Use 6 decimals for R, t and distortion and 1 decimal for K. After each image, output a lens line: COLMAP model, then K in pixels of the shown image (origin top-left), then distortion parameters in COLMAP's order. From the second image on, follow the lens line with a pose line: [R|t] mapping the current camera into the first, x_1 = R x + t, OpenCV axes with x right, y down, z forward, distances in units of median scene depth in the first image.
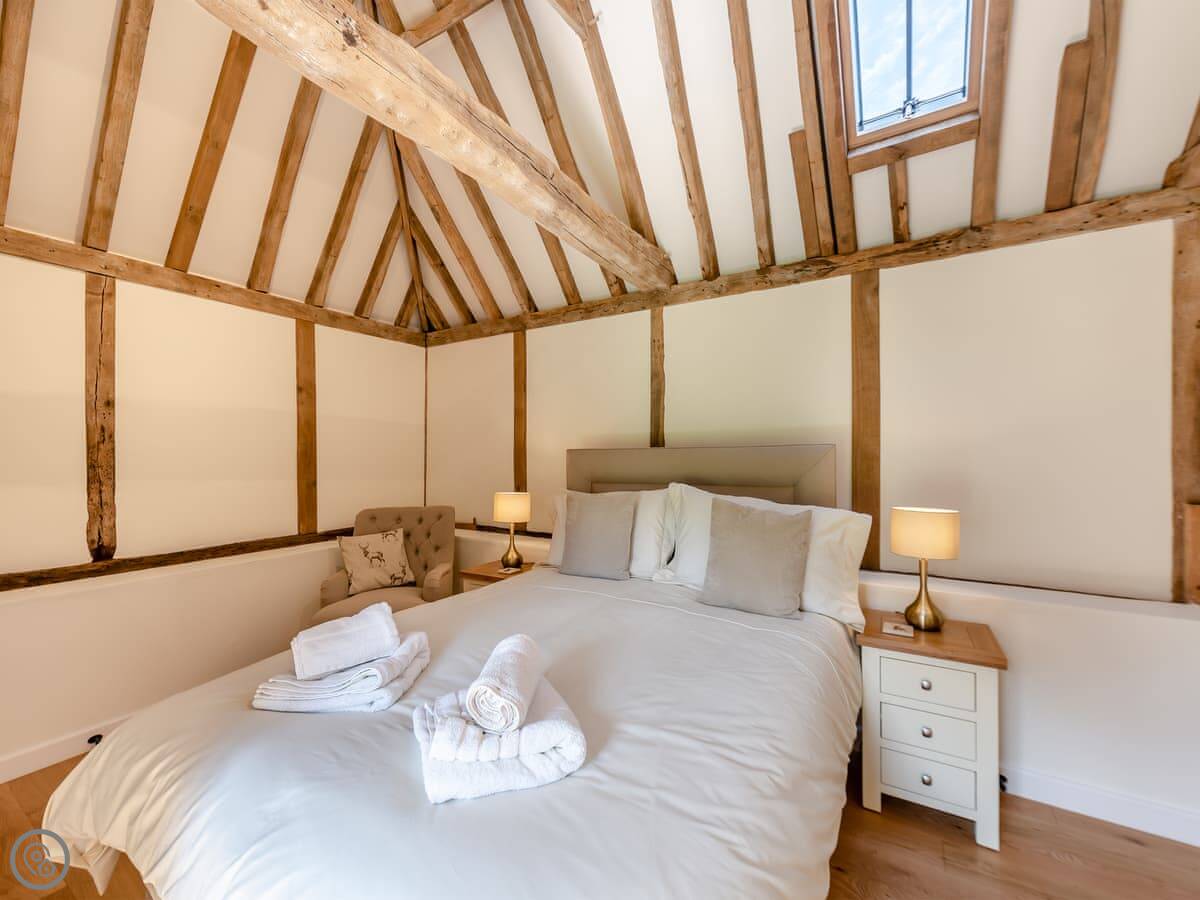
lens RADIAL K [[473.9, 0, 608.1], [0, 473.9, 450.3], [0, 0, 1]] dist [-0.003896, -0.000519]
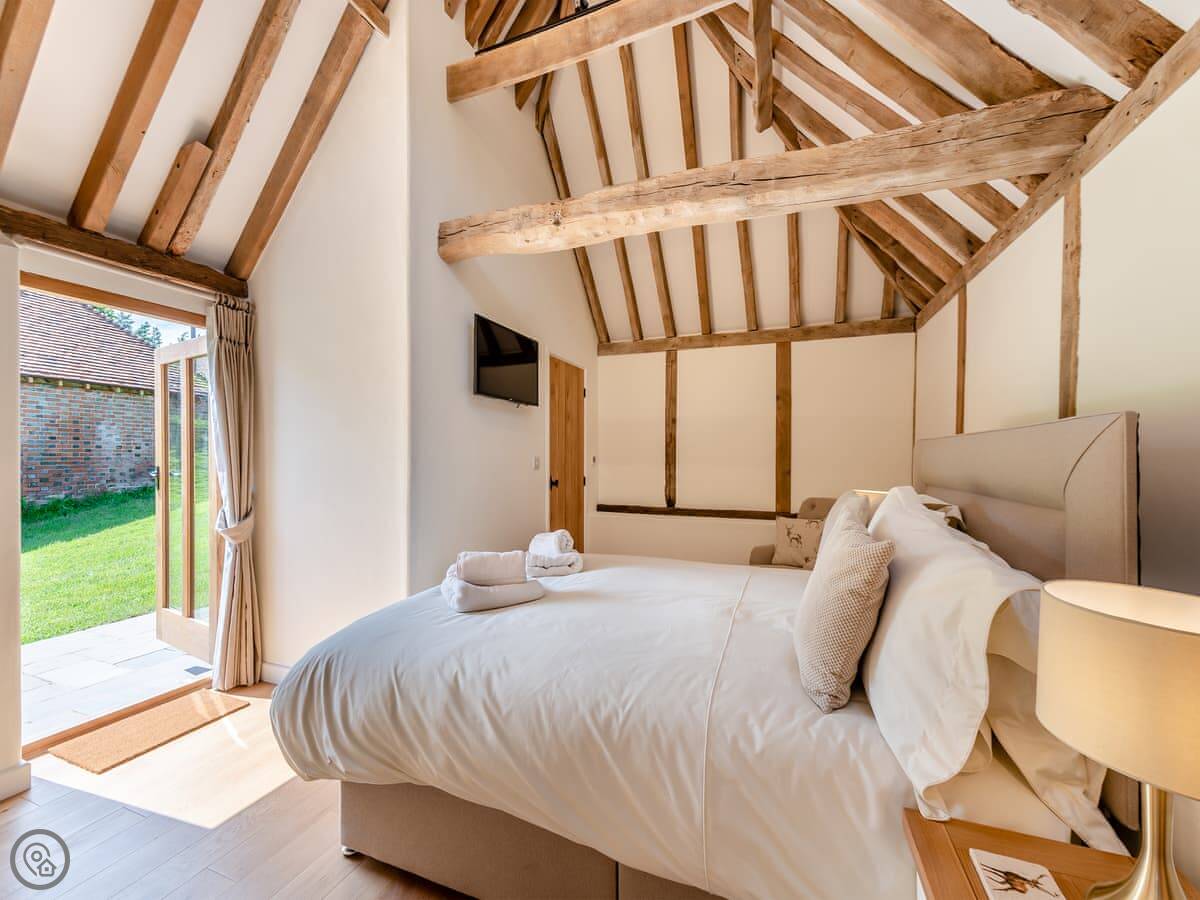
lens RADIAL K [[473.9, 0, 611.1], [0, 473.9, 453.8], [0, 0, 1]] dist [-0.003896, -0.000519]
pose [[0.186066, 0.005584, -0.982521, 0.625112], [0.003756, 0.999972, 0.006395, 0.013952], [0.982530, -0.004880, 0.186040, 0.399117]]
